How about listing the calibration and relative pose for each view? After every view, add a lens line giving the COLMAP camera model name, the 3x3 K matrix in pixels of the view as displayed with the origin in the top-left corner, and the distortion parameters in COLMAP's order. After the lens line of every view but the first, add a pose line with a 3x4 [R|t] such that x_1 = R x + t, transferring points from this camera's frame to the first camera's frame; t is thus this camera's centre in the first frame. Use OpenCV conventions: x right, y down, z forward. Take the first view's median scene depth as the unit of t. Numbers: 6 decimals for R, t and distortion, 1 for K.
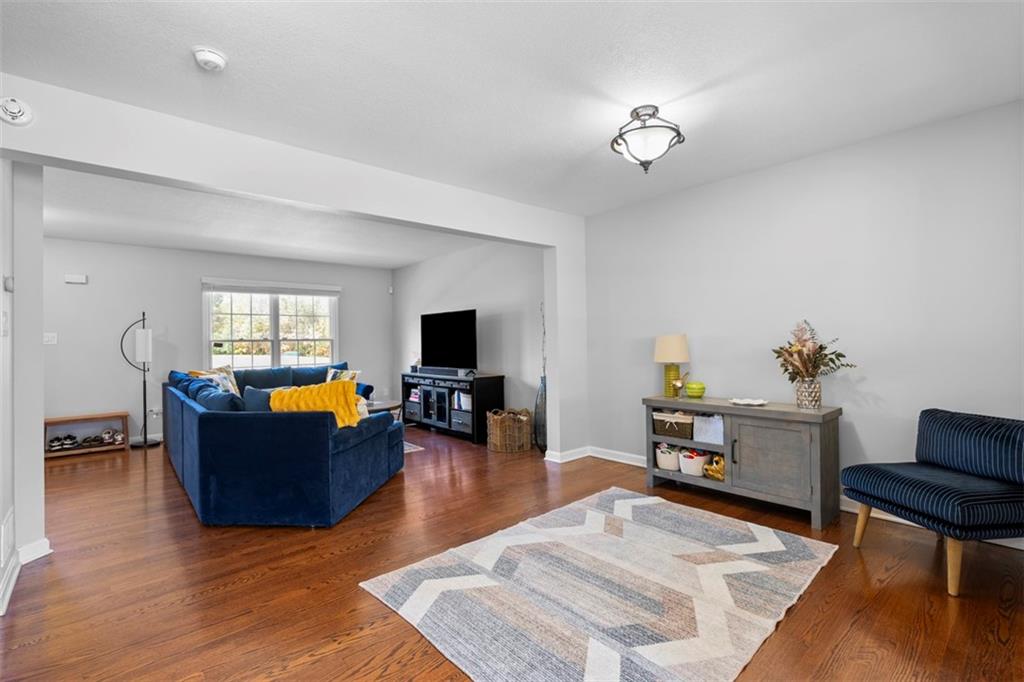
lens RADIAL K [[468.3, 0, 515.4], [0, 468.3, 335.6], [0, 0, 1]] dist [-0.003440, 0.000702]
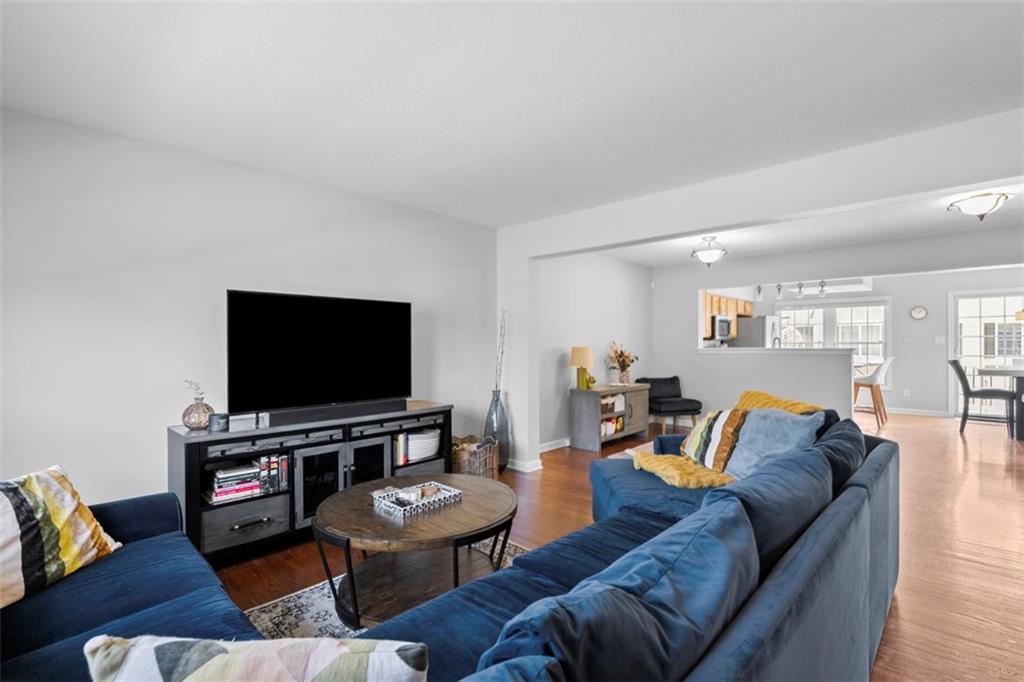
lens RADIAL K [[468.3, 0, 516.8], [0, 468.3, 344.9], [0, 0, 1]] dist [-0.003440, 0.000702]
pose [[-0.102259, 0.015432, 0.994638, -1.327998], [-0.009127, 0.999823, -0.016451, 0.021044], [-0.994716, -0.010760, -0.102100, 1.643489]]
